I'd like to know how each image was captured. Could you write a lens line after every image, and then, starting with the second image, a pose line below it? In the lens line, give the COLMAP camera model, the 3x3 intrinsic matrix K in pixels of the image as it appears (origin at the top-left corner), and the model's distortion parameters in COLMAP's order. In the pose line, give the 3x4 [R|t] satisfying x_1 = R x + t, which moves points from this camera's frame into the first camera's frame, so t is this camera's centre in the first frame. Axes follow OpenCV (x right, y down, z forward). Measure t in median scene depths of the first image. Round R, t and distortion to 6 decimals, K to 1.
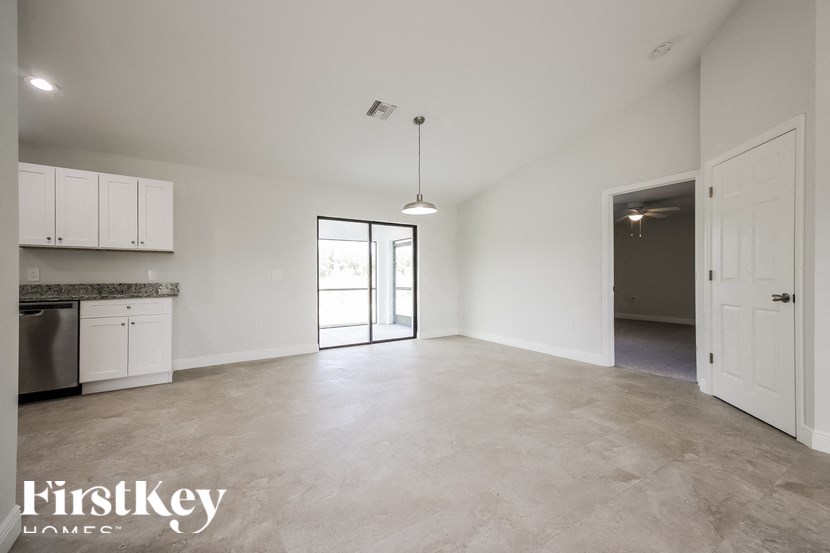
lens RADIAL K [[344.6, 0, 416.8], [0, 344.6, 276.2], [0, 0, 1]] dist [0.001090, -0.000232]
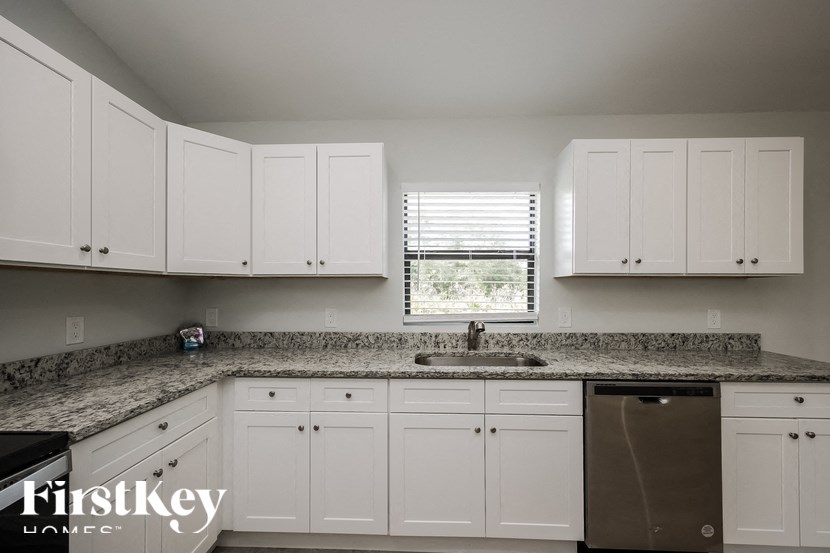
lens RADIAL K [[344.6, 0, 418.7], [0, 344.6, 287.8], [0, 0, 1]] dist [0.001090, -0.000232]
pose [[0.810166, 0.004230, -0.586185, -0.886137], [-0.006490, 0.999977, -0.001753, -0.053386], [0.586165, 0.005224, 0.810175, 0.284982]]
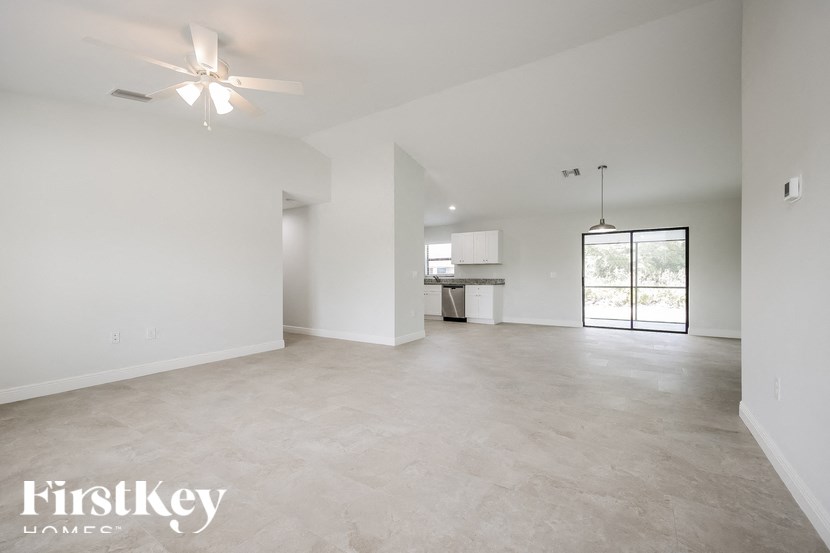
lens RADIAL K [[344.6, 0, 413.4], [0, 344.6, 275.5], [0, 0, 1]] dist [0.001090, -0.000232]
pose [[0.392803, 0.002876, -0.919618, 1.030558], [0.002338, 0.999989, 0.004126, -0.009191], [0.919620, -0.003771, 0.392792, -0.299106]]
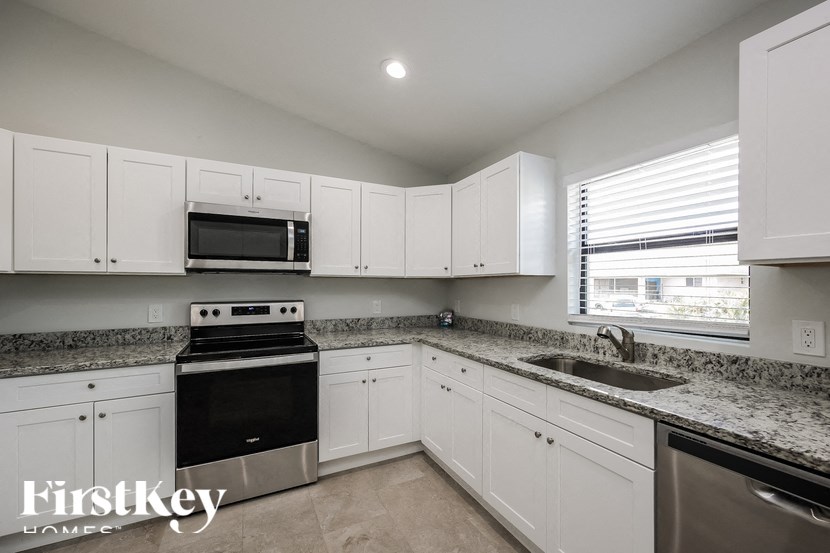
lens RADIAL K [[344.6, 0, 416.2], [0, 344.6, 281.4], [0, 0, 1]] dist [0.001090, -0.000232]
pose [[-0.123699, -0.003999, -0.992312, -0.647556], [0.001256, 0.999990, -0.004187, -0.058623], [0.992319, -0.001764, -0.123693, 0.587989]]
